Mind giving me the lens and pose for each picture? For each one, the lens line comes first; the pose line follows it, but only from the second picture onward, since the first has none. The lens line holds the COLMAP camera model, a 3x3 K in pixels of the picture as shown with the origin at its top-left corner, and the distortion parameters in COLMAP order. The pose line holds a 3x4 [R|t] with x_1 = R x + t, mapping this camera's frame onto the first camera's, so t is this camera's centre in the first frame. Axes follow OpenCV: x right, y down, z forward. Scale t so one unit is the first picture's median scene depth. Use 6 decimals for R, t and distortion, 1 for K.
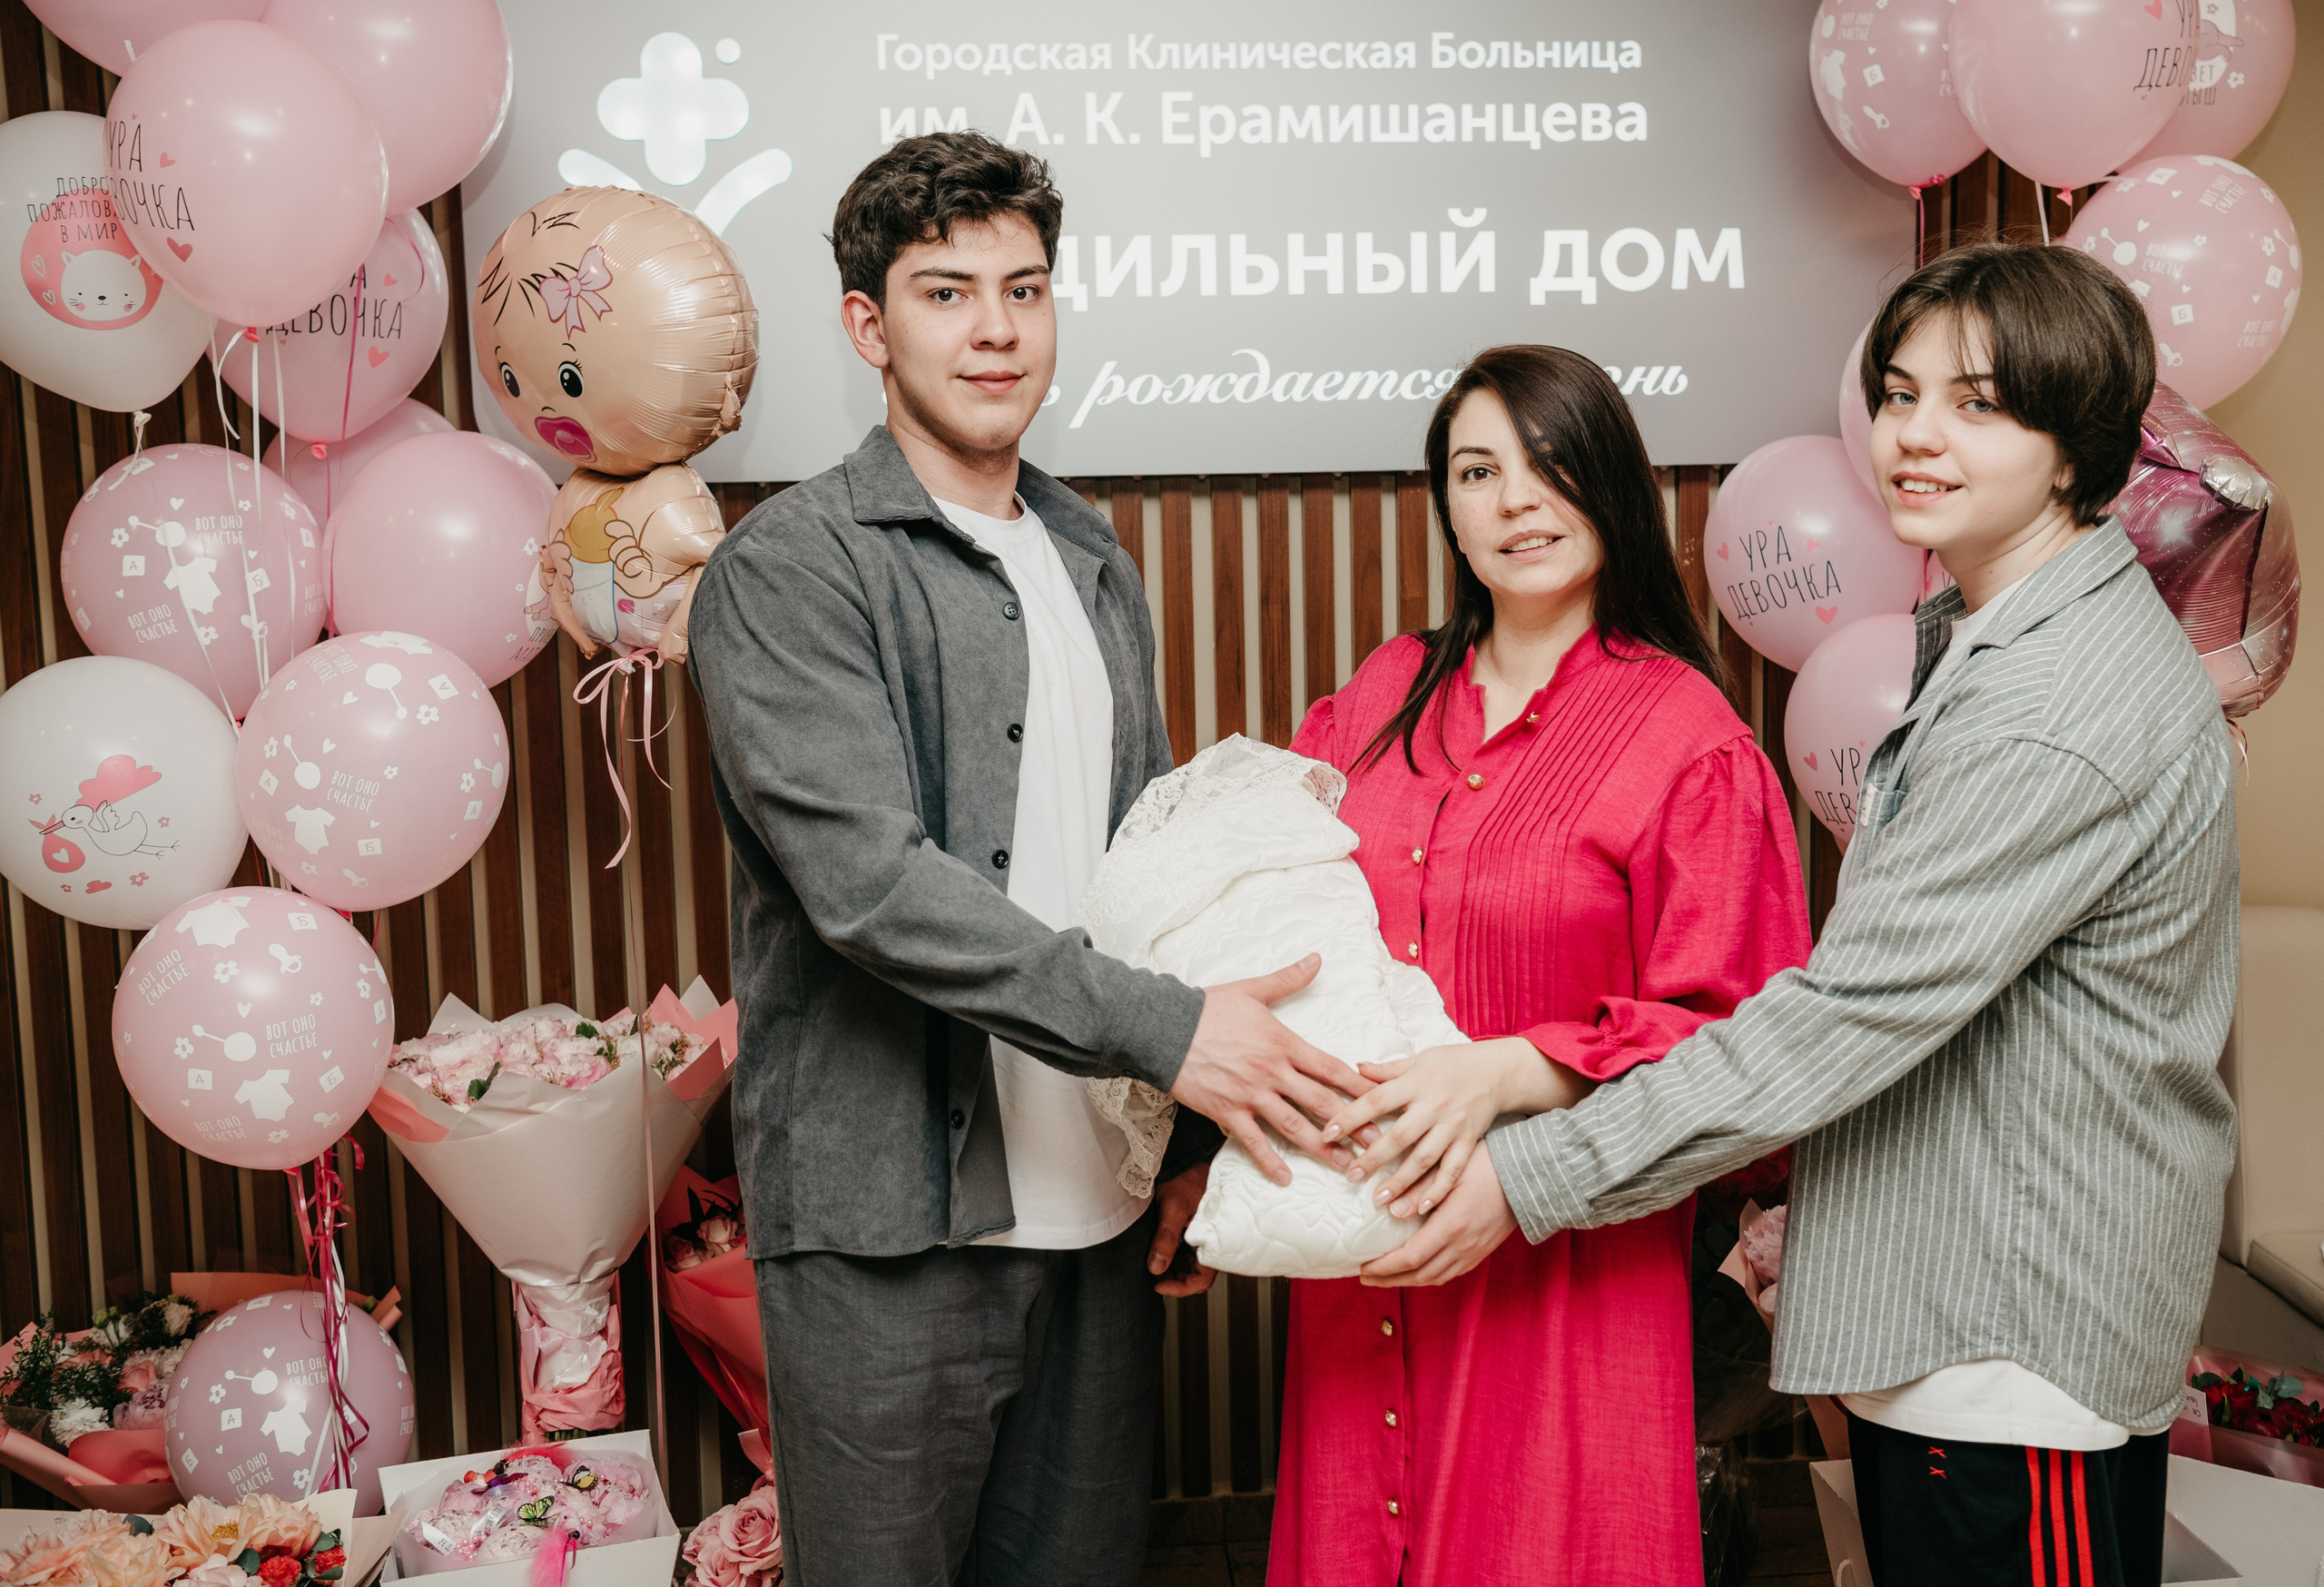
lens RADIAL K [[2604.8, 0, 1256.5], [0, 2604.8, 729.8], [0, 0, 1]] dist [0.043994, 0.000000]
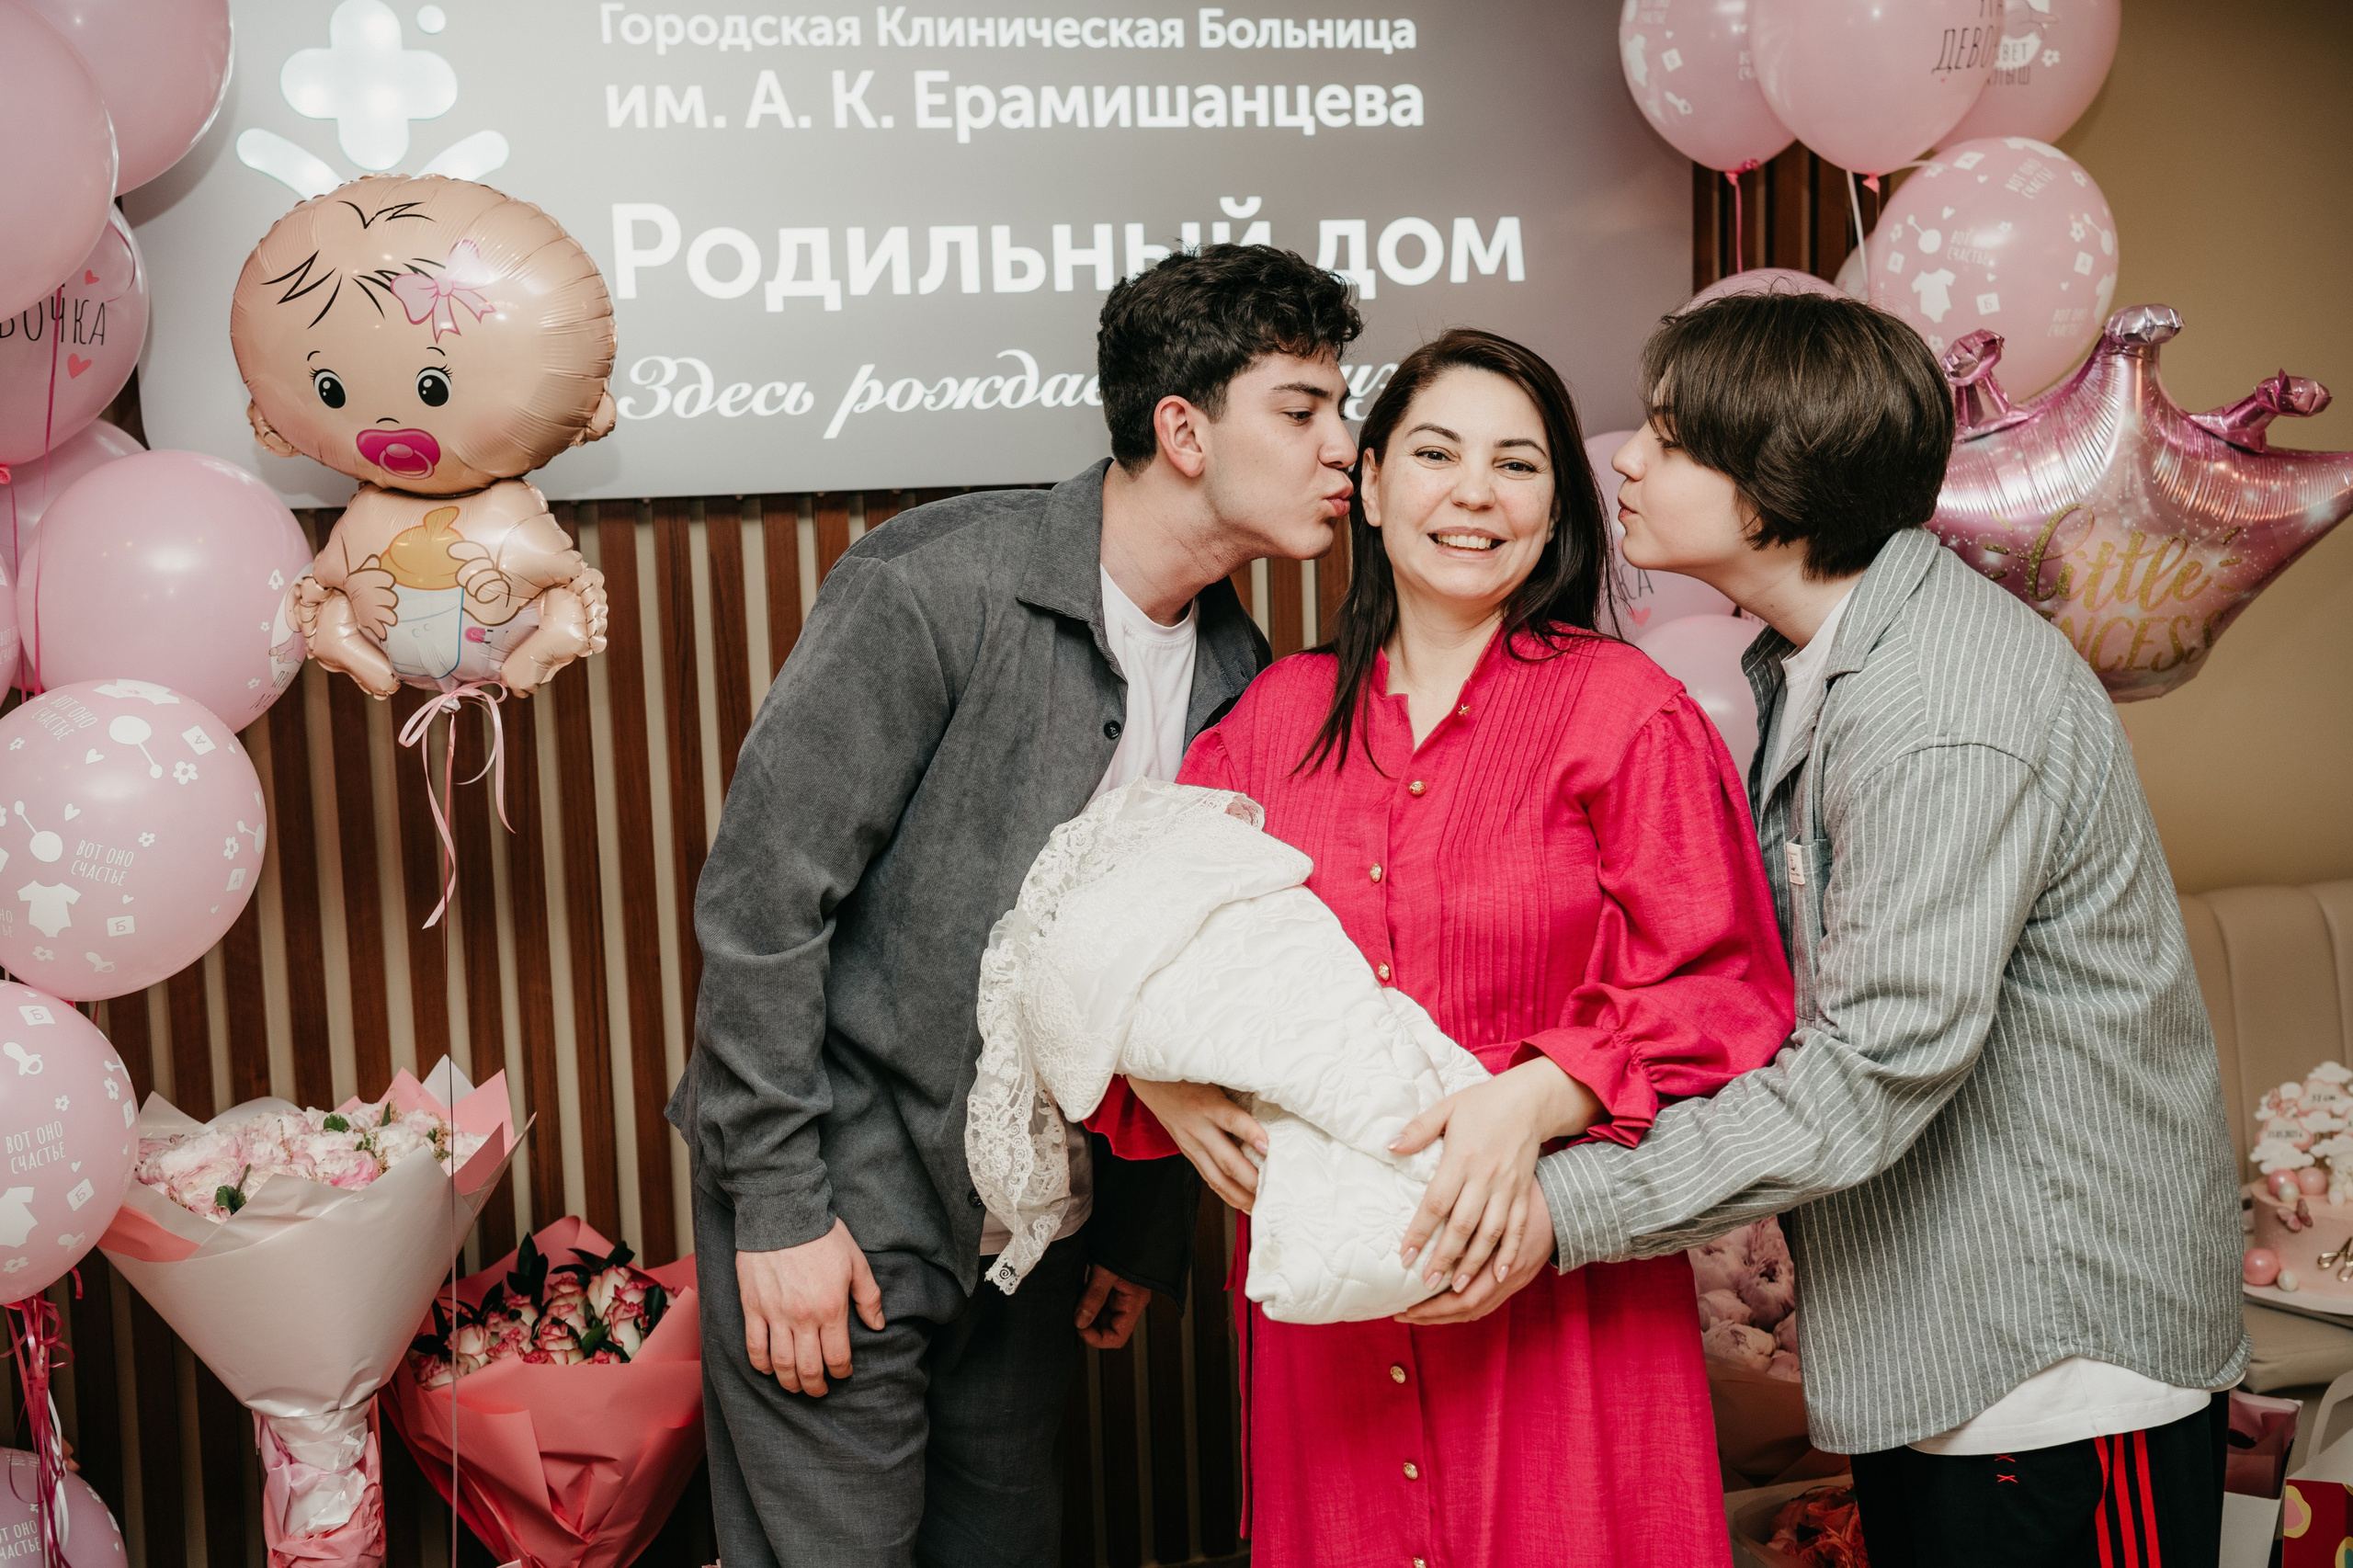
lens RADIAL K [[2779.0, 0, 1178.8], [0, 2779.0, 760.8], [0, 0, 1]] dist [0.102790, 0.000000]
pose [[0.986393, -0.035355, 0.160557, -0.111334], [0.035673, 0.999363, 0.000903, 0.001251], [-0.160486, 0.004837, 0.987026, 0.012464]]
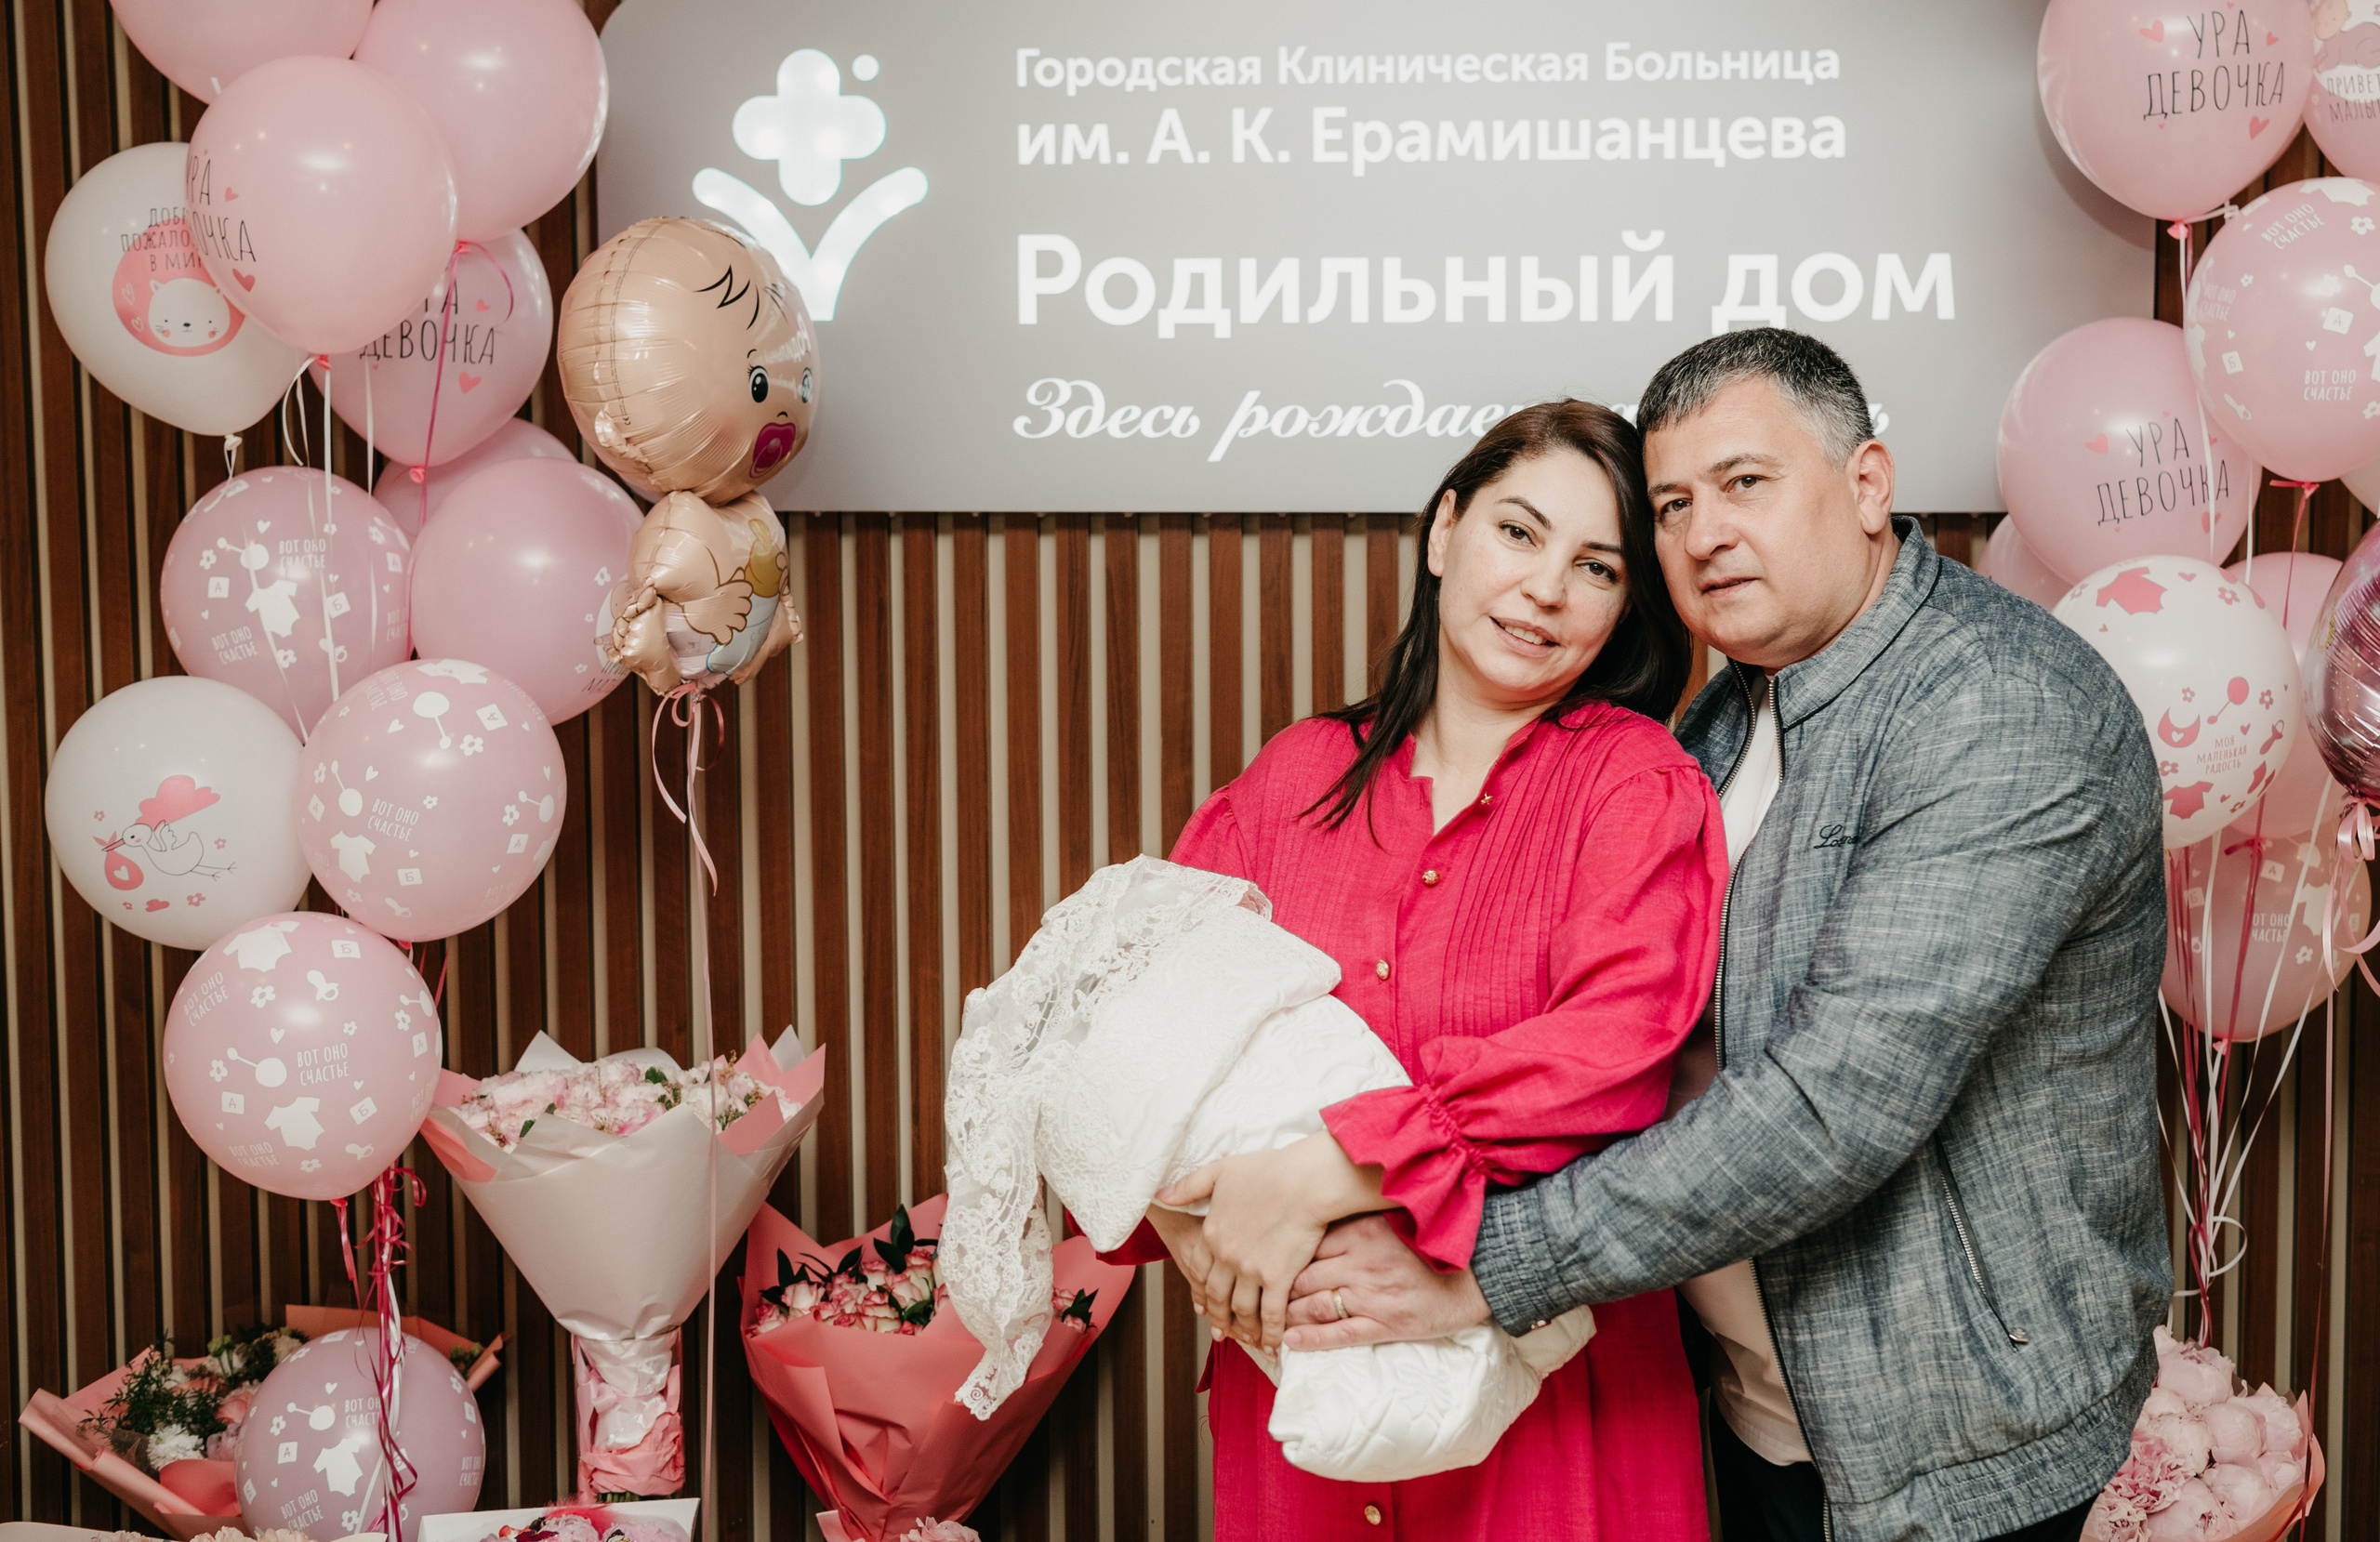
lens RADIAL K [[2982.8, 0, 1300.1], [0, 2982.8, 652.7], [0, 0, 1]] dist [0.039577, 0.000000]
pose [[0.985629, 0.027824, -0.166615, 0.143200], [-0.034814, 0.998626, -0.039180, -0.005777], [0.165296, 0.044418, 0.985243, -0.051575]]
